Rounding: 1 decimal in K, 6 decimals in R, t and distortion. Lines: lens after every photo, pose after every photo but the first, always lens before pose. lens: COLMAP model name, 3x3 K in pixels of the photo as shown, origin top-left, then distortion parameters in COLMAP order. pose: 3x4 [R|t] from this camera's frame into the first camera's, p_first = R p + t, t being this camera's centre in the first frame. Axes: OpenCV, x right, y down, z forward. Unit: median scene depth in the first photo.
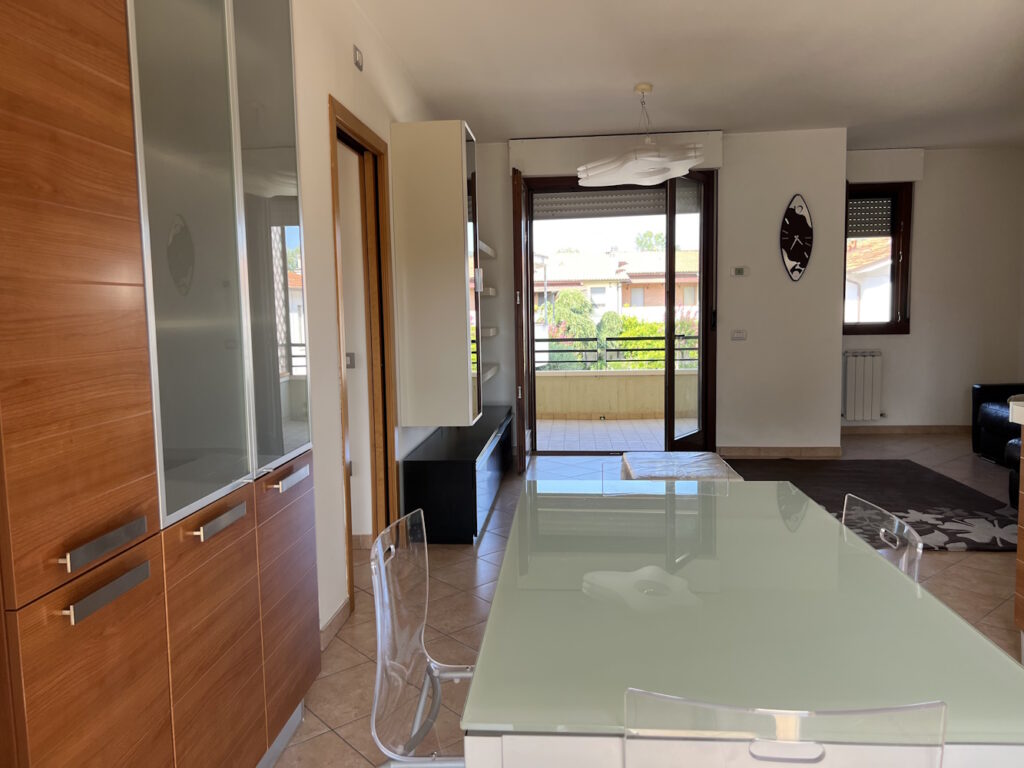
lens RADIAL K [[768.6, 0, 512.1], [0, 768.6, 379.6], [0, 0, 1]] dist [0.053882, -0.060245]
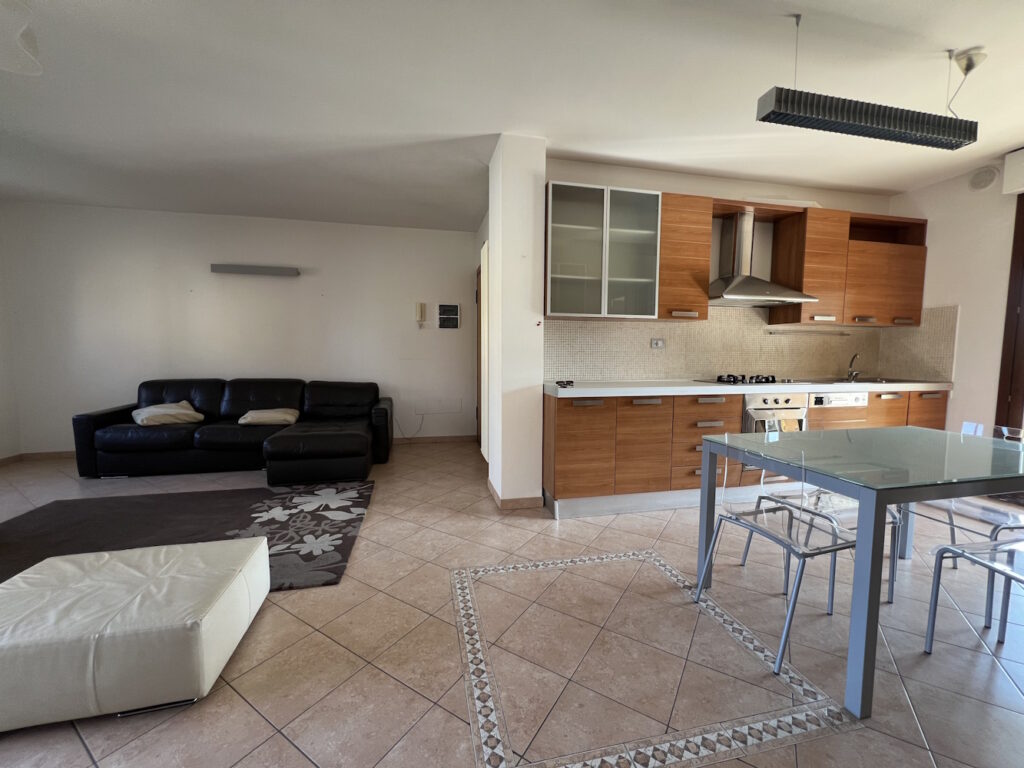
lens RADIAL K [[410.4, 0, 508.2], [0, 410.4, 383.2], [0, 0, 1]] dist [-0.003748, 0.001435]
pose [[-0.297761, -0.053095, 0.953163, -0.127191], [0.087964, 0.992679, 0.082775, -0.032689], [-0.950579, 0.108491, -0.290911, 0.588176]]
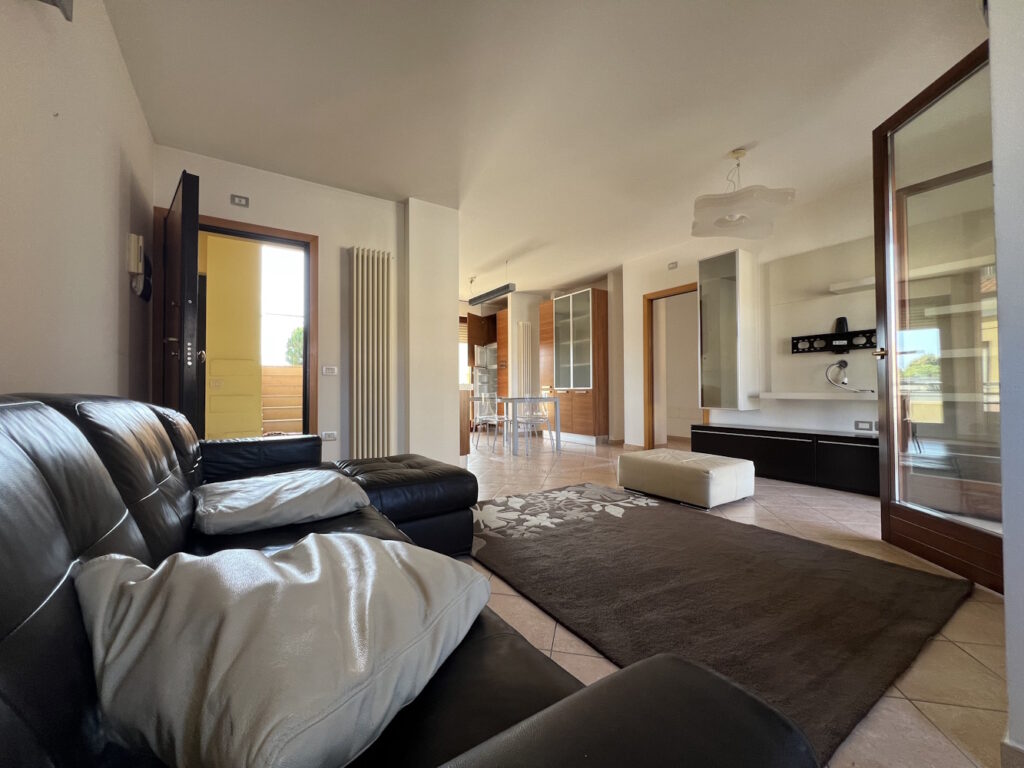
lens RADIAL K [[410.4, 0, 509.3], [0, 410.4, 384.8], [0, 0, 1]] dist [-0.003748, 0.001435]
pose [[-0.788901, 0.015386, -0.614328, 0.656620], [-0.035844, 0.996832, 0.070996, -0.039961], [0.613475, 0.078029, -0.785850, 1.017252]]
